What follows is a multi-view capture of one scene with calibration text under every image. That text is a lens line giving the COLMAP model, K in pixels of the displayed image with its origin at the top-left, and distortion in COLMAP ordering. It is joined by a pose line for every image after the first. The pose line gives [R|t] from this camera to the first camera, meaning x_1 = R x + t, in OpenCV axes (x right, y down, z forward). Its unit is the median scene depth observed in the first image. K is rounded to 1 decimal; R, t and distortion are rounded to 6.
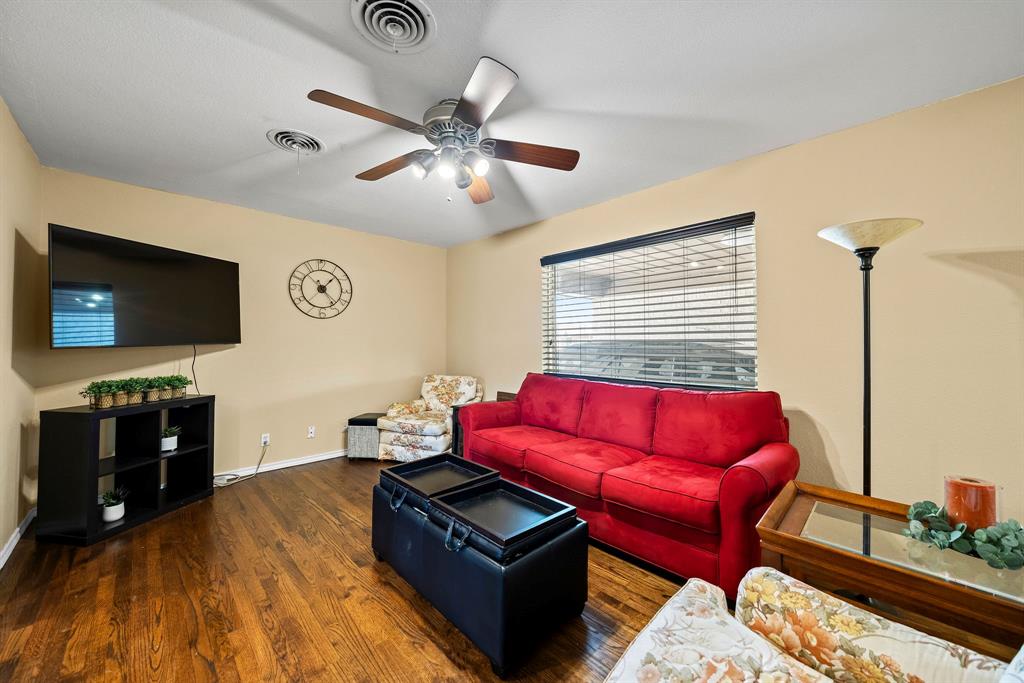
lens RADIAL K [[372.8, 0, 507.7], [0, 372.8, 333.3], [0, 0, 1]] dist [-0.007432, -0.000068]
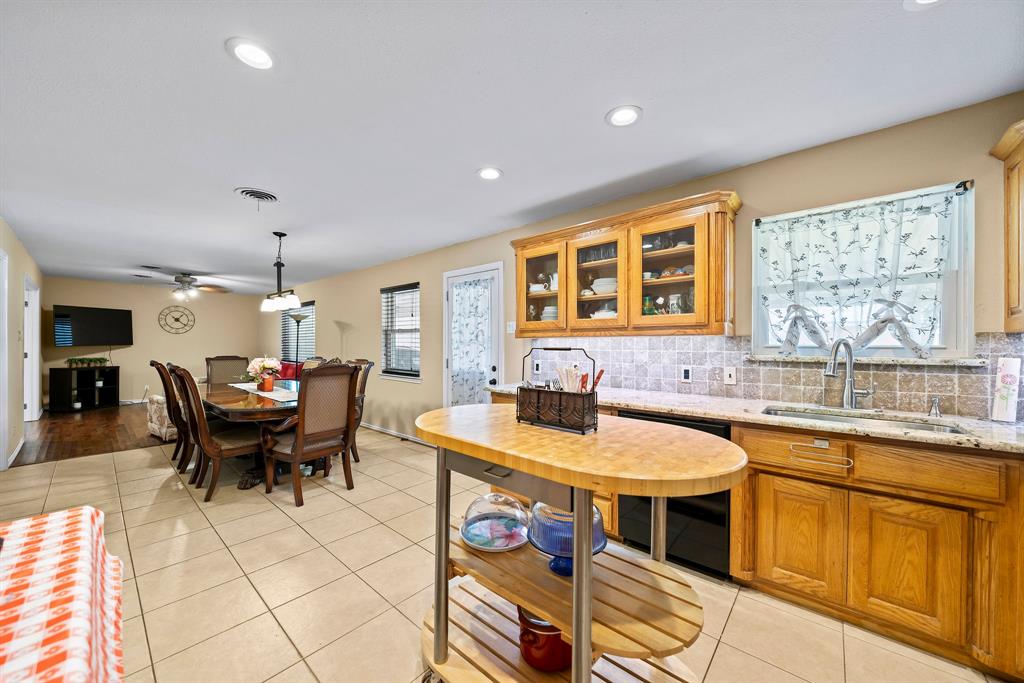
lens RADIAL K [[372.8, 0, 508.5], [0, 372.8, 345.8], [0, 0, 1]] dist [-0.007432, -0.000068]
pose [[0.997620, 0.007194, 0.068576, 1.673724], [-0.008916, 0.999652, 0.024843, -0.052914], [-0.068373, -0.025395, 0.997337, -1.675541]]
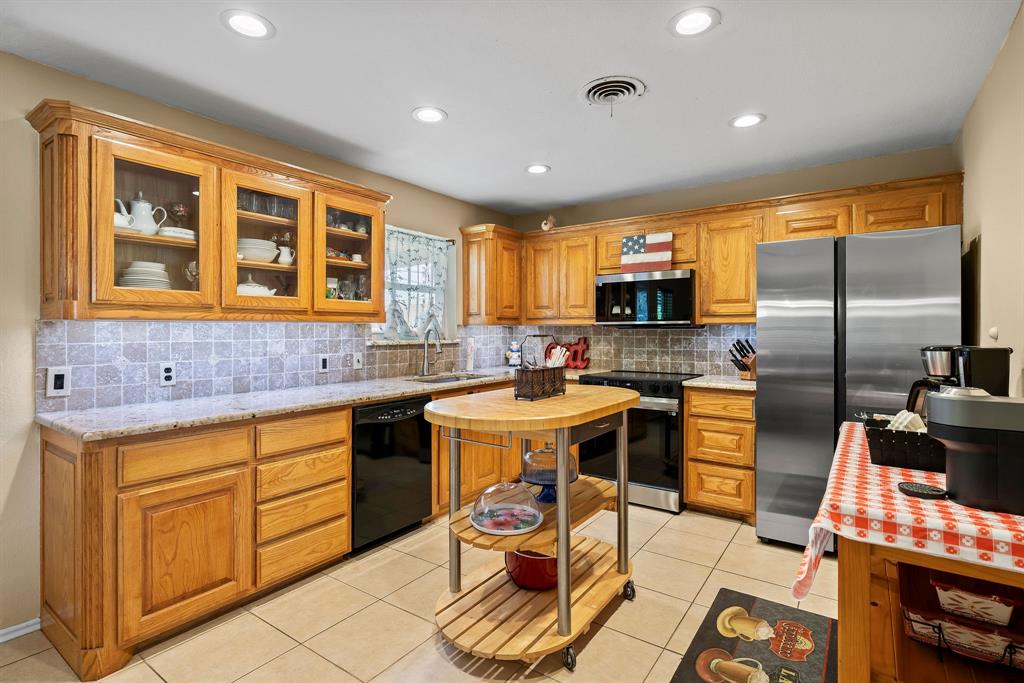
lens RADIAL K [[489.5, 0, 510.7], [0, 489.5, 336.4], [0, 0, 1]] dist [-0.000241, -0.000446]
pose [[-0.169936, -0.005804, 0.985438, 0.969179], [-0.019002, 0.999816, 0.002611, -0.037215], [-0.985272, -0.018281, -0.170015, -0.996772]]
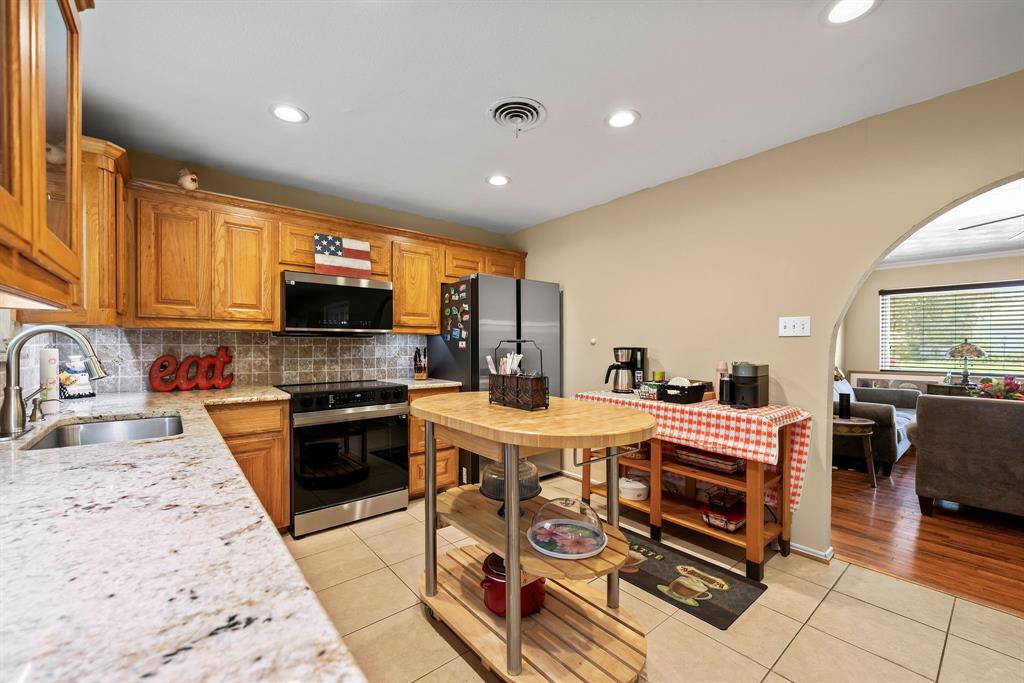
lens RADIAL K [[408.4, 0, 515.2], [0, 408.4, 349.2], [0, 0, 1]] dist [0.000526, -0.000151]
pose [[-0.996597, 0.000862, 0.082420, 1.718406], [0.000266, 0.999974, -0.007245, -0.020250], [-0.082424, -0.007198, -0.996571, -0.545740]]
